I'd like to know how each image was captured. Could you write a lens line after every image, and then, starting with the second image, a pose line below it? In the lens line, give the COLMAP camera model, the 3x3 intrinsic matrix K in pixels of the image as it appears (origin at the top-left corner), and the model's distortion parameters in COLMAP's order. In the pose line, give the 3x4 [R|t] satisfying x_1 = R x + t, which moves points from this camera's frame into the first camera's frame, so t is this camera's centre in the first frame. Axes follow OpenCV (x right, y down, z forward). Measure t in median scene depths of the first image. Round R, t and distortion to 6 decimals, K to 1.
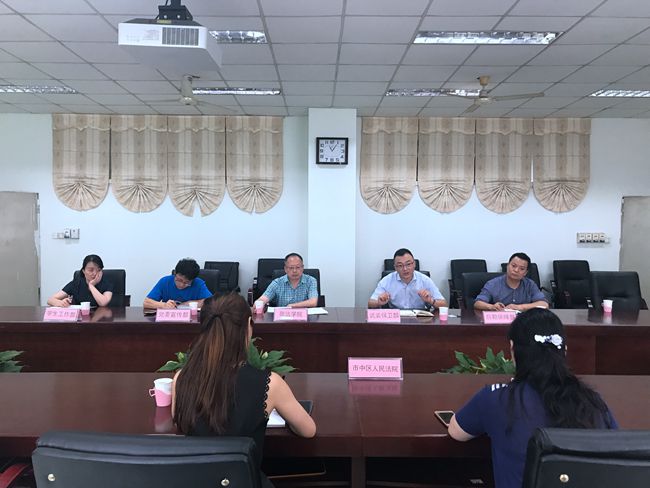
lens RADIAL K [[537.5, 0, 322.0], [0, 537.5, 244.2], [0, 0, 1]] dist [0.009850, -0.007619]
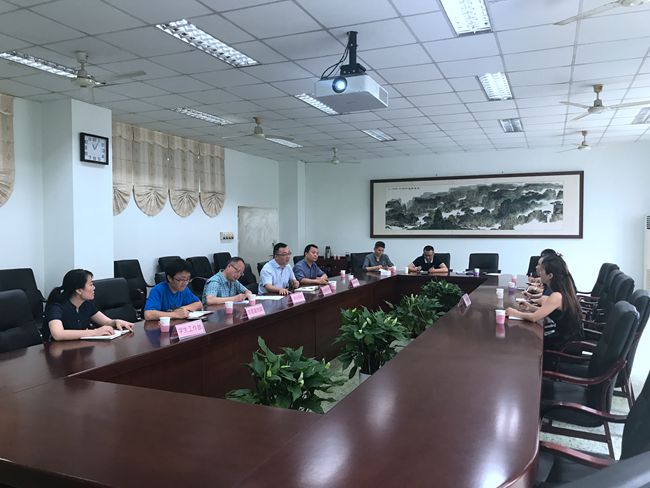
lens RADIAL K [[537.5, 0, 323.5], [0, 537.5, 244.1], [0, 0, 1]] dist [0.009850, -0.007619]
pose [[0.399303, -0.033109, 0.916221, -0.649060], [0.033440, 0.999209, 0.021534, -0.012080], [-0.916209, 0.022040, 0.400094, 0.236088]]
